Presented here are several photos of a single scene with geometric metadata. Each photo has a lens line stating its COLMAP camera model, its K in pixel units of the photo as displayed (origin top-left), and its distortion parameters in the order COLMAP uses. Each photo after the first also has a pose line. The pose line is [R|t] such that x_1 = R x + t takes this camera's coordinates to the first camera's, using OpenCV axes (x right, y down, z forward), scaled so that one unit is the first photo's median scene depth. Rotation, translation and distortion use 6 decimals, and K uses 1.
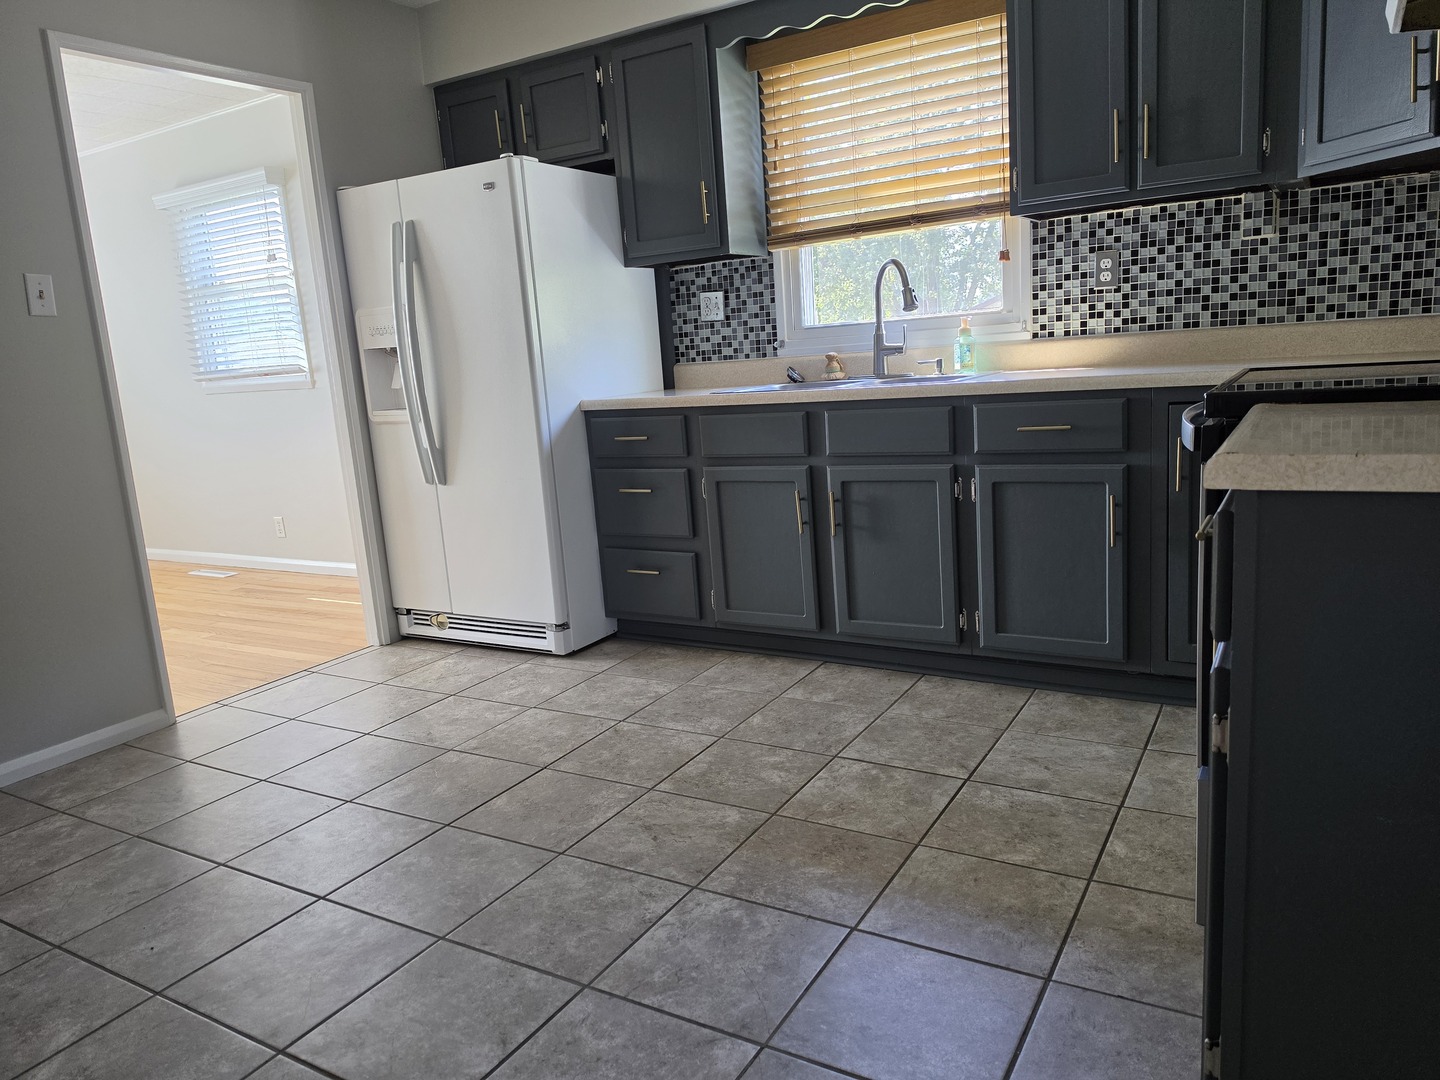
lens RADIAL K [[996.7, 0, 720.0], [0, 996.7, 540.0], [0, 0, 1]] dist [0.068832, -0.118201]
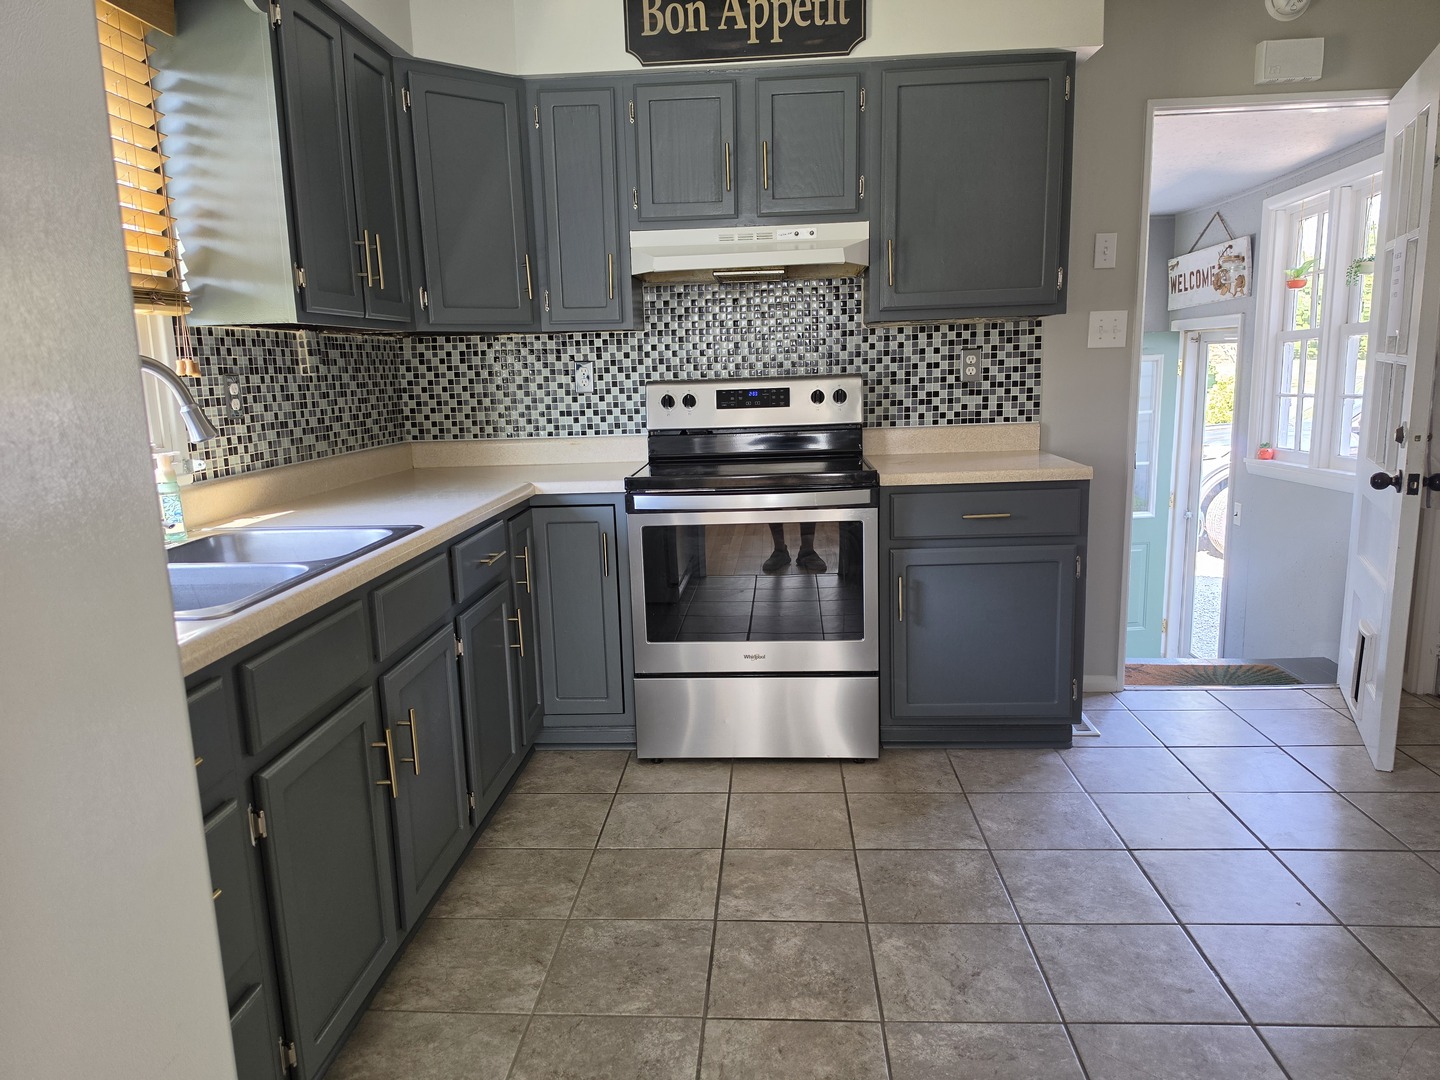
lens RADIAL K [[990.1, 0, 715.0], [0, 990.1, 540.6], [0, 0, 1]] dist [0.165017, -0.282634]
pose [[-0.454963, -0.071396, 0.887644, -0.546966], [0.228436, 0.954070, 0.193824, -0.232790], [-0.860713, 0.290952, -0.417757, 1.067327]]
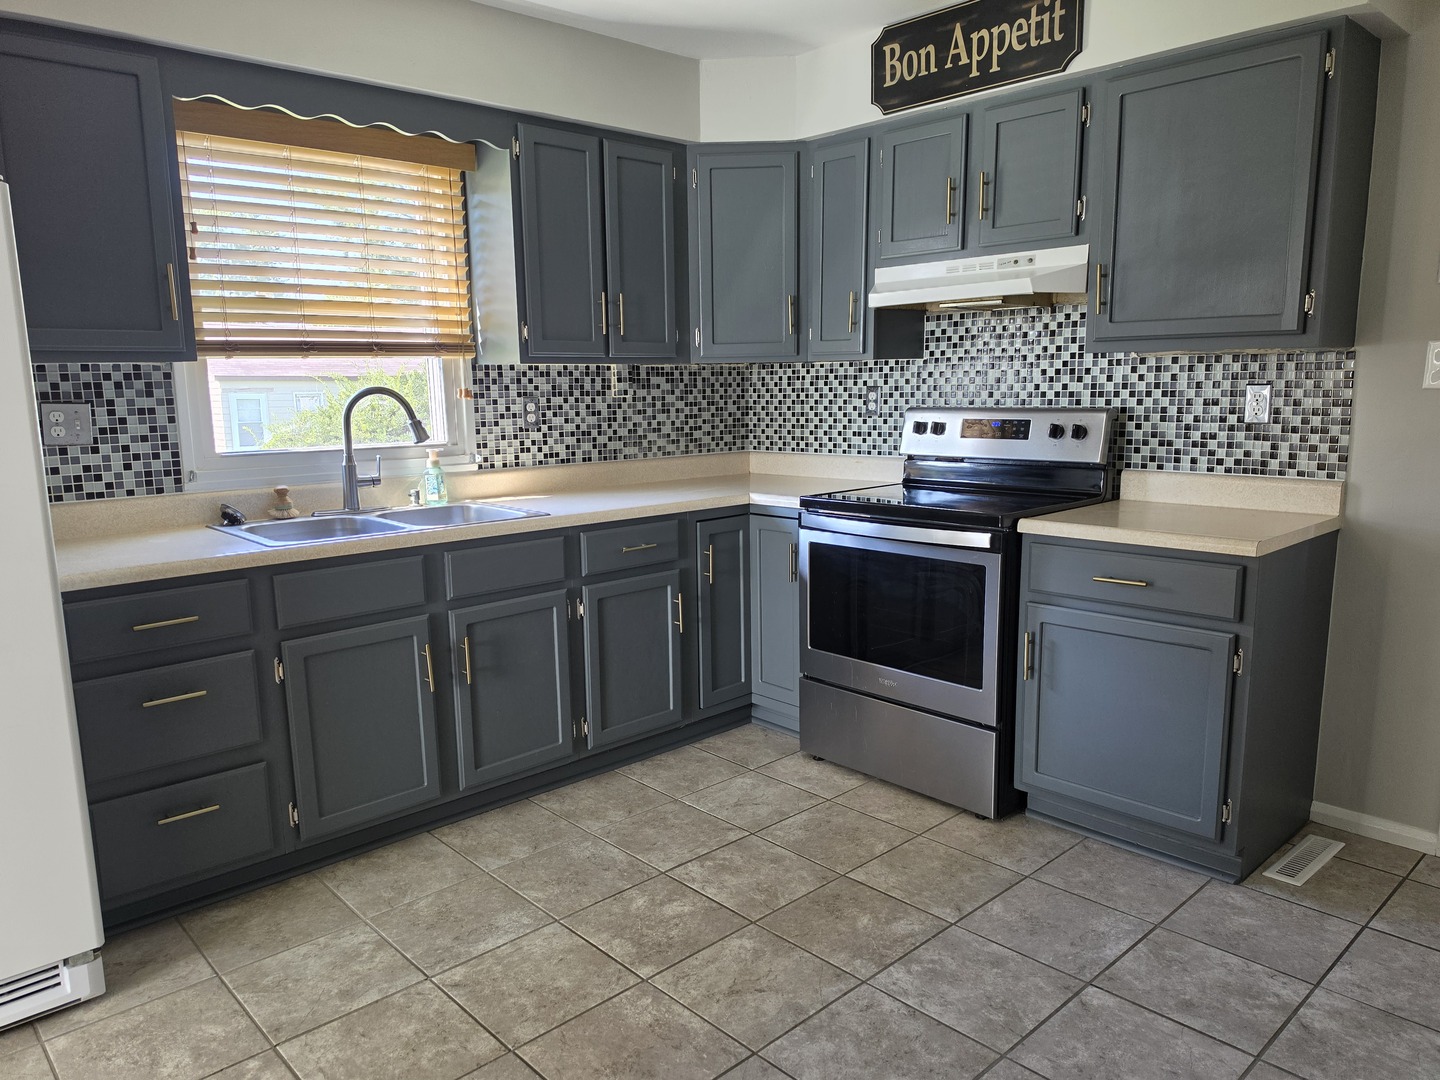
lens RADIAL K [[999.0, 0, 716.5], [0, 999.0, 551.3], [0, 0, 1]] dist [0.121598, -0.204322]
pose [[0.274321, -0.096192, 0.956815, -0.712071], [0.173308, 0.983638, 0.049201, -0.132312], [-0.945892, 0.152327, 0.286504, 0.495438]]
